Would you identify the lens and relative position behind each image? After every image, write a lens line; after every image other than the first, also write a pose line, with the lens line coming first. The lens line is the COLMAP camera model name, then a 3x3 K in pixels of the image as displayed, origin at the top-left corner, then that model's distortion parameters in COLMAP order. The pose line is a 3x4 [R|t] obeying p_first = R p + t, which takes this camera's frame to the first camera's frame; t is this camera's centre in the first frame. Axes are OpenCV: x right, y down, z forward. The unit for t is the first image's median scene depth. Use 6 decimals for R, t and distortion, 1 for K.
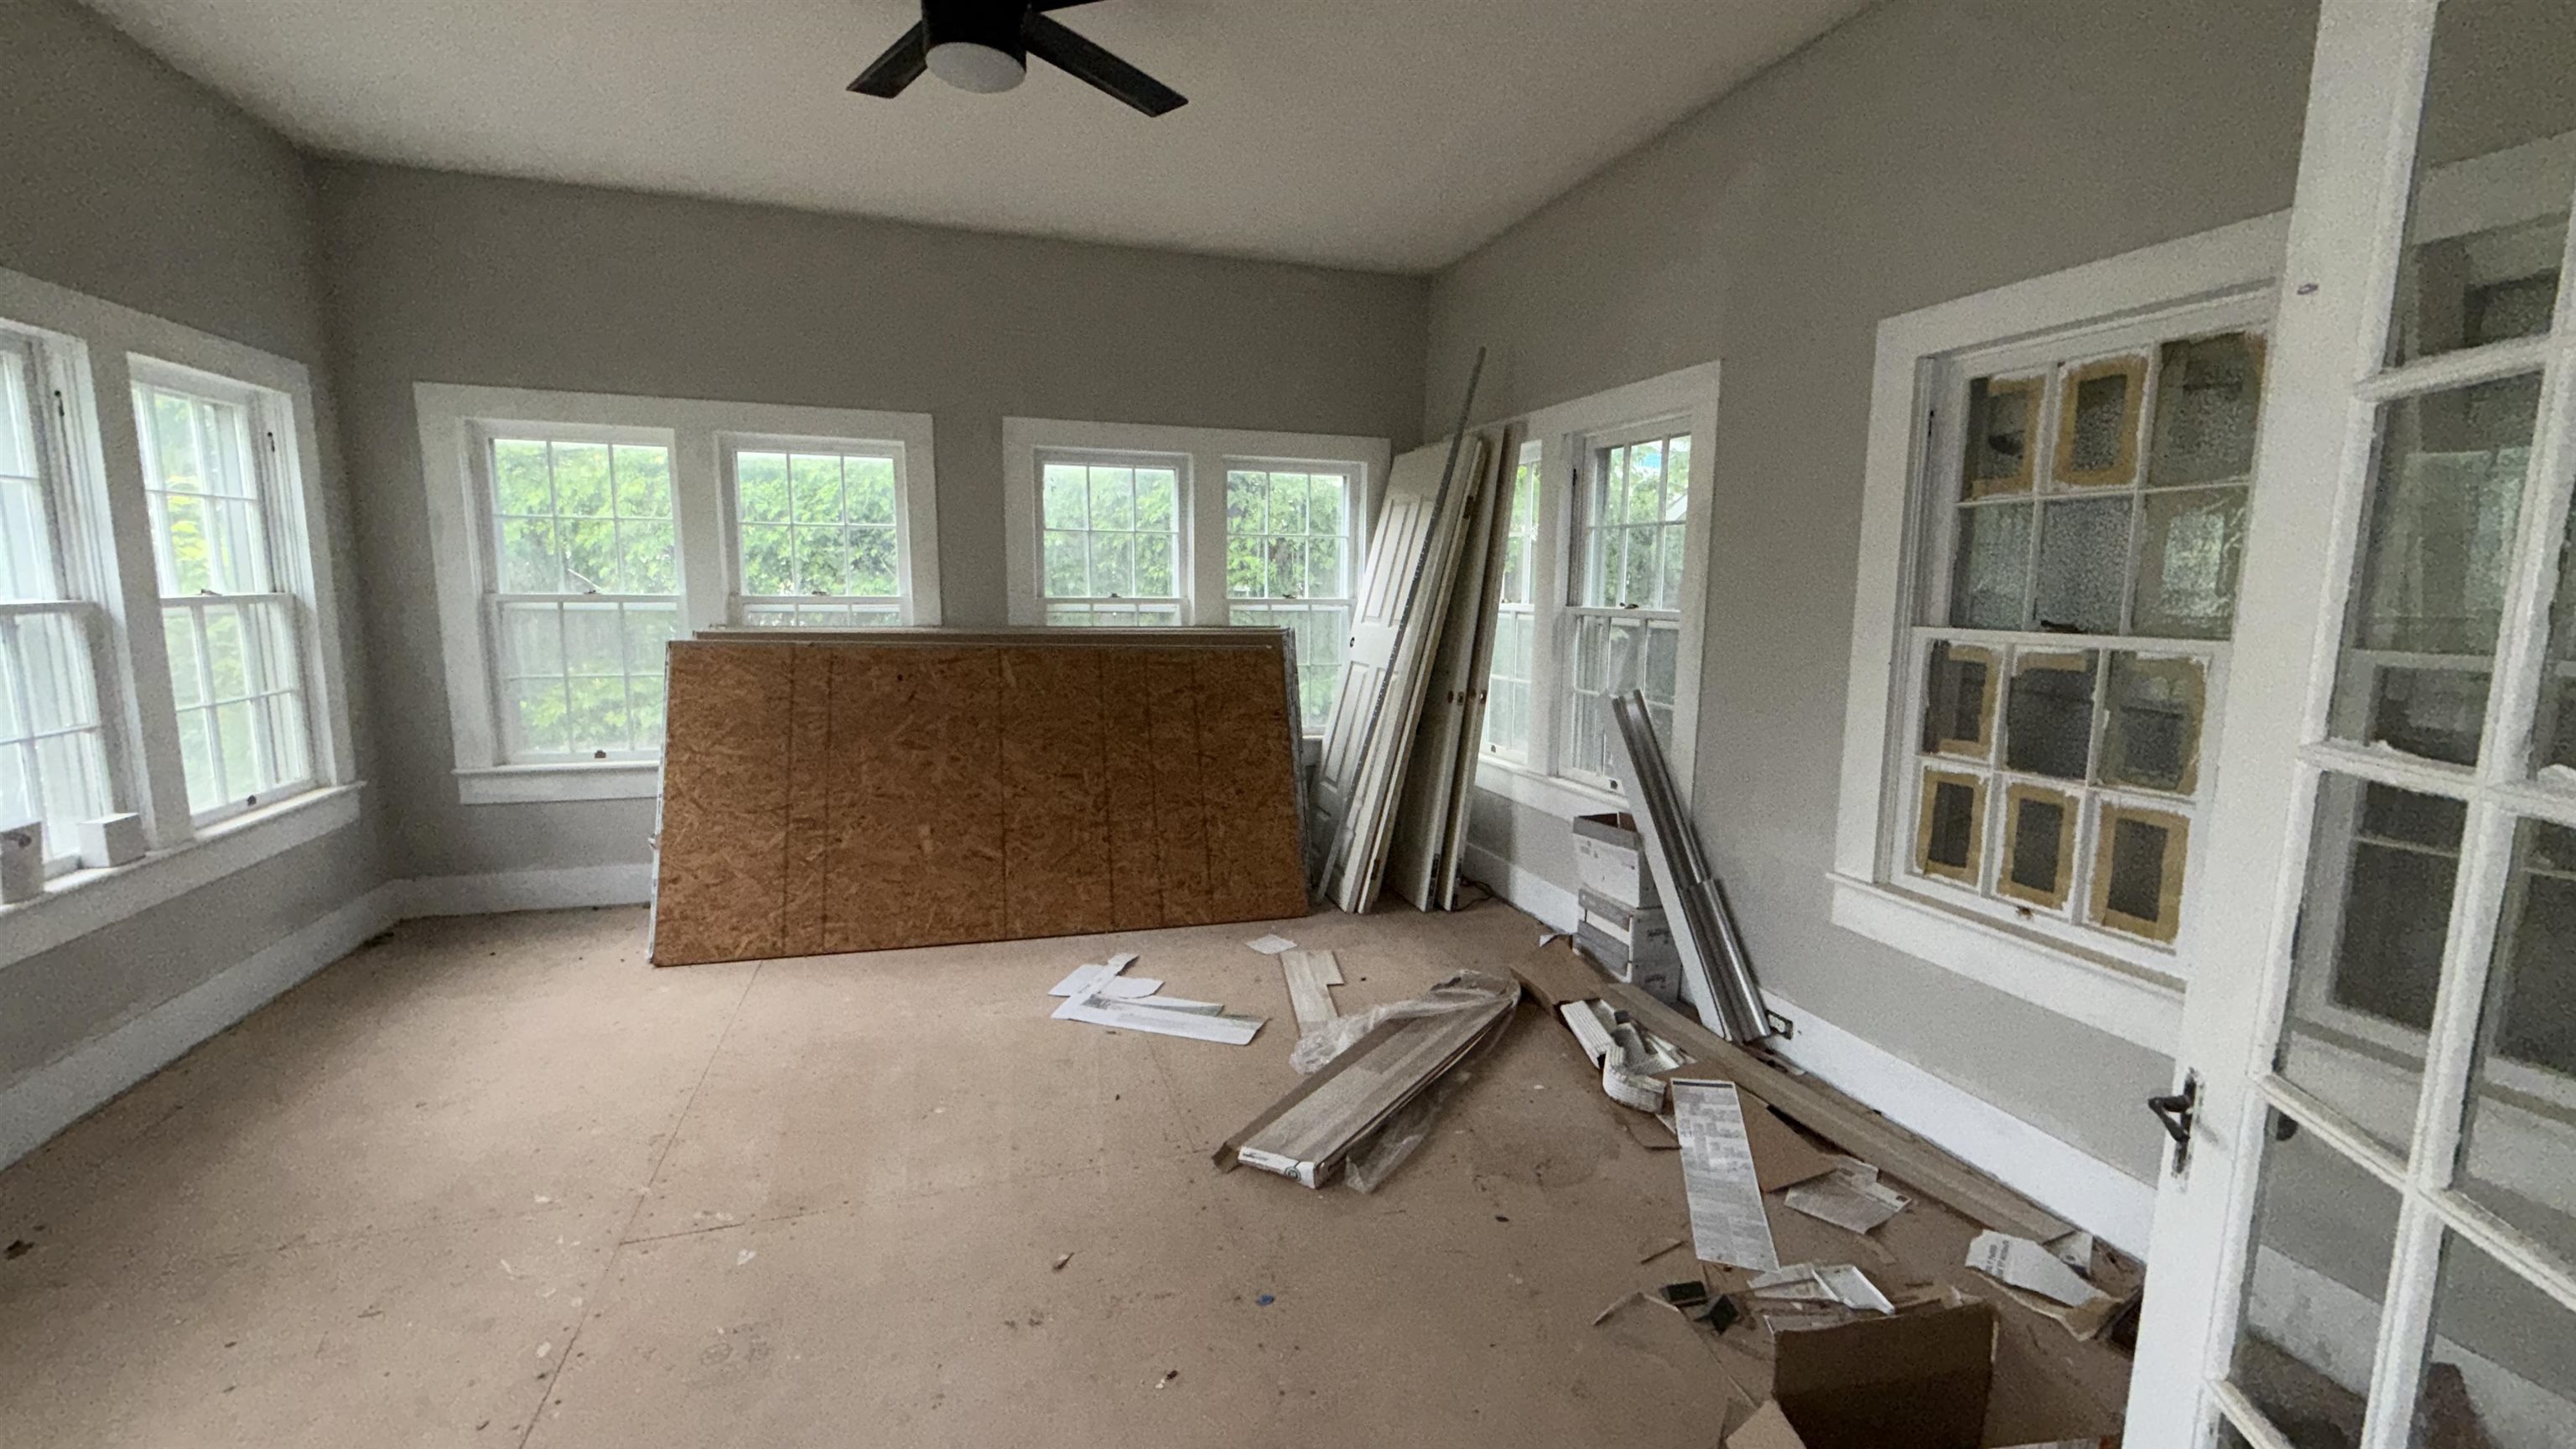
lens RADIAL K [[1029.0, 0, 1282.1], [0, 1029.0, 727.2], [0, 0, 1]] dist [-0.003317, 0.000173]
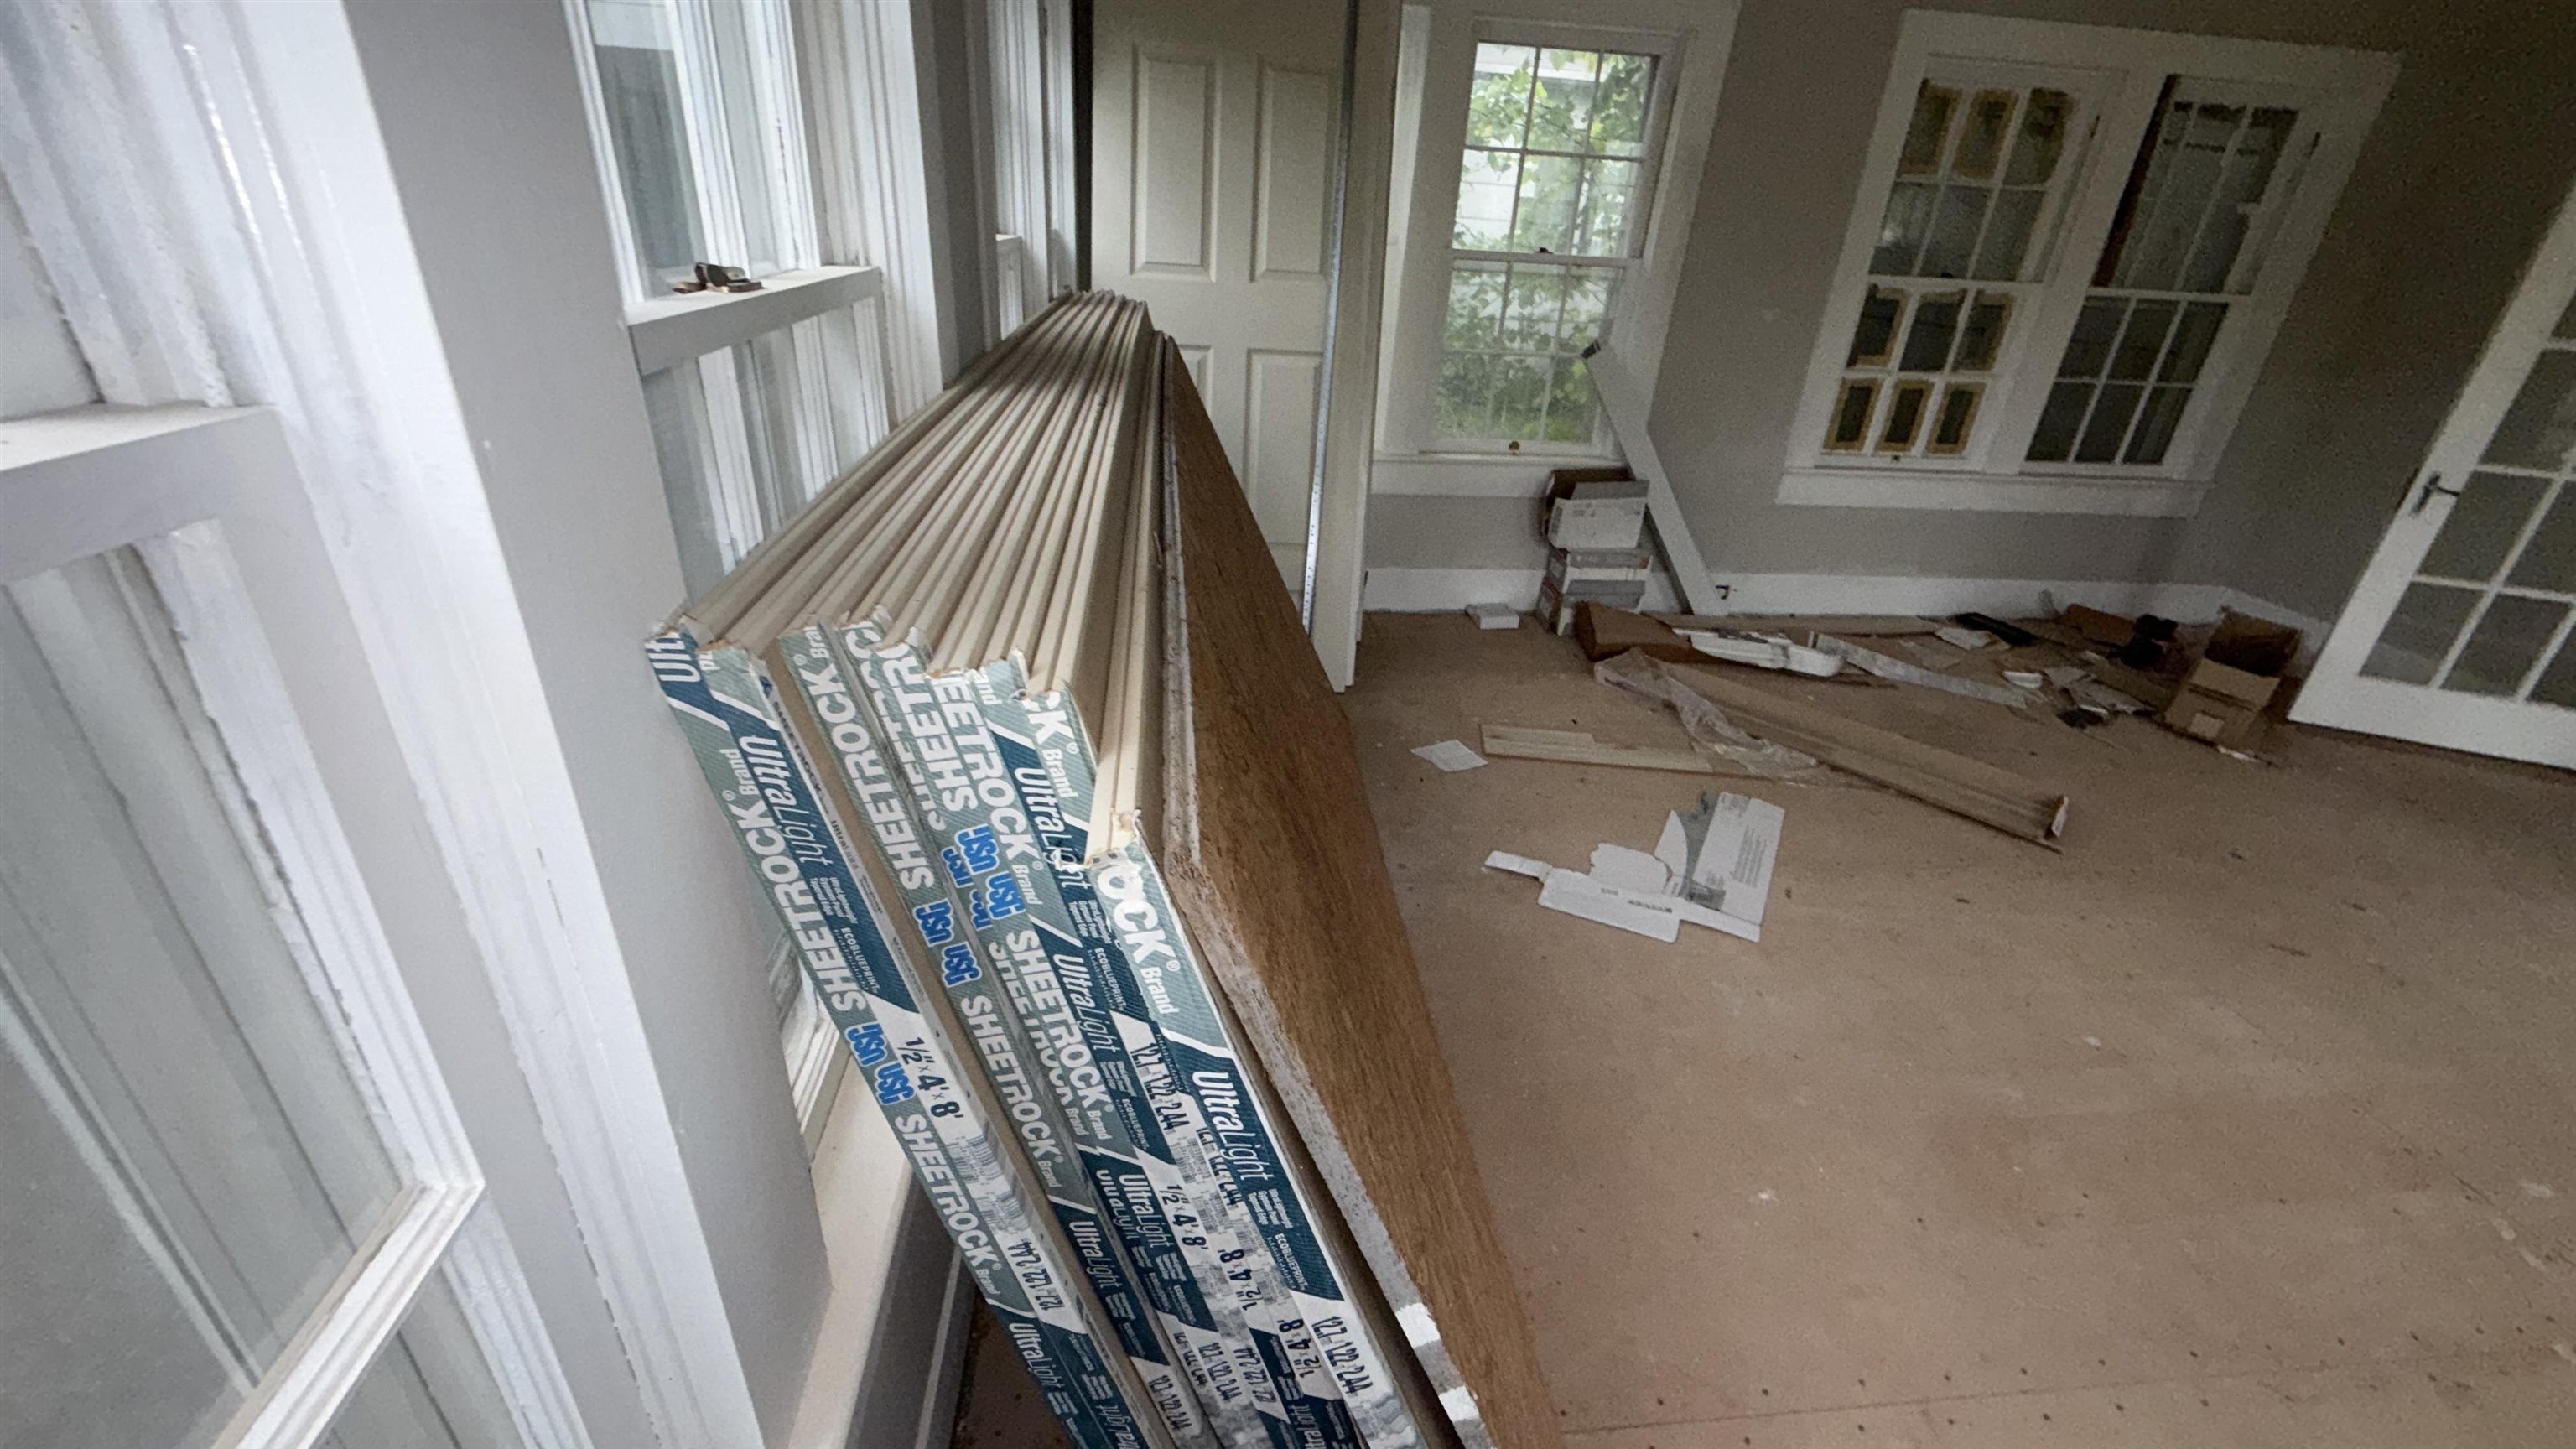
lens RADIAL K [[1029.0, 0, 1270.5], [0, 1029.0, 724.5], [0, 0, 1]] dist [-0.003317, 0.000173]
pose [[0.210935, -0.434164, 0.875790, -1.117646], [0.092468, 0.900794, 0.424288, -0.227783], [-0.973117, -0.008515, 0.230155, 1.557491]]
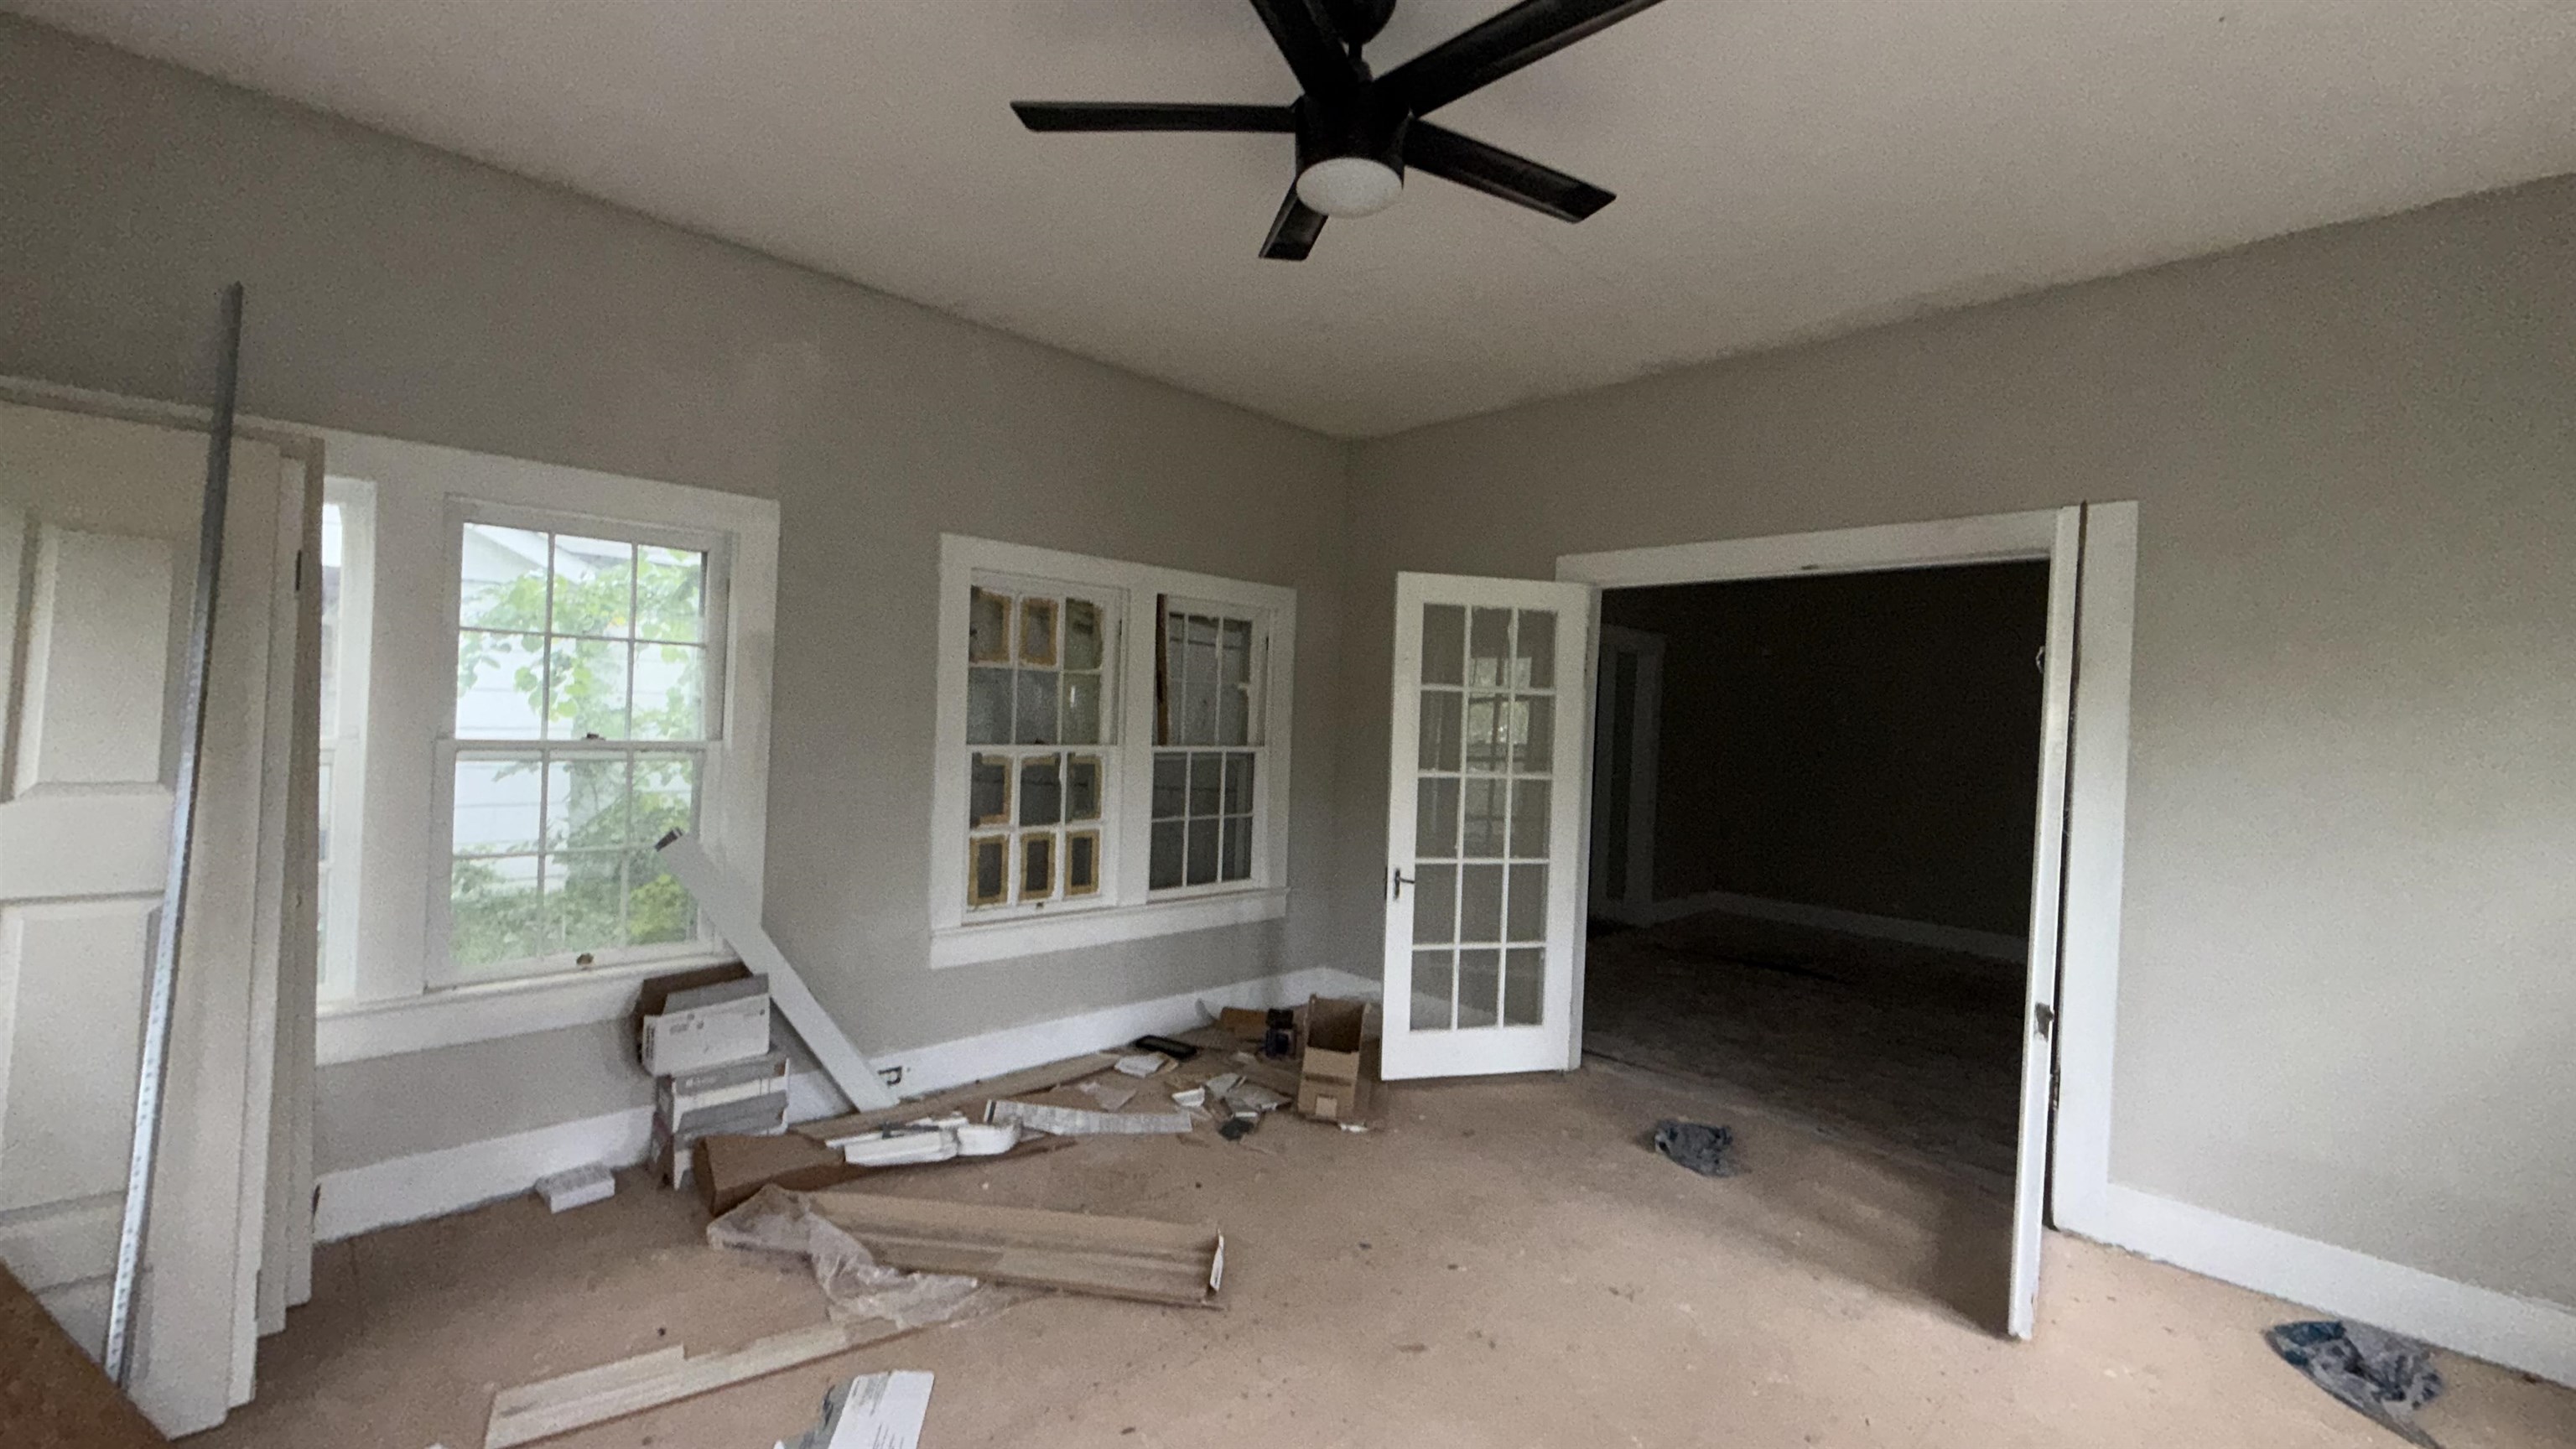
lens RADIAL K [[1029.0, 0, 1277.4], [0, 1029.0, 723.9], [0, 0, 1]] dist [-0.003317, 0.000173]
pose [[-0.443595, -0.032998, 0.895620, -0.966355], [0.089565, 0.992687, 0.080935, -0.220464], [-0.891741, 0.116118, -0.437395, 1.325025]]
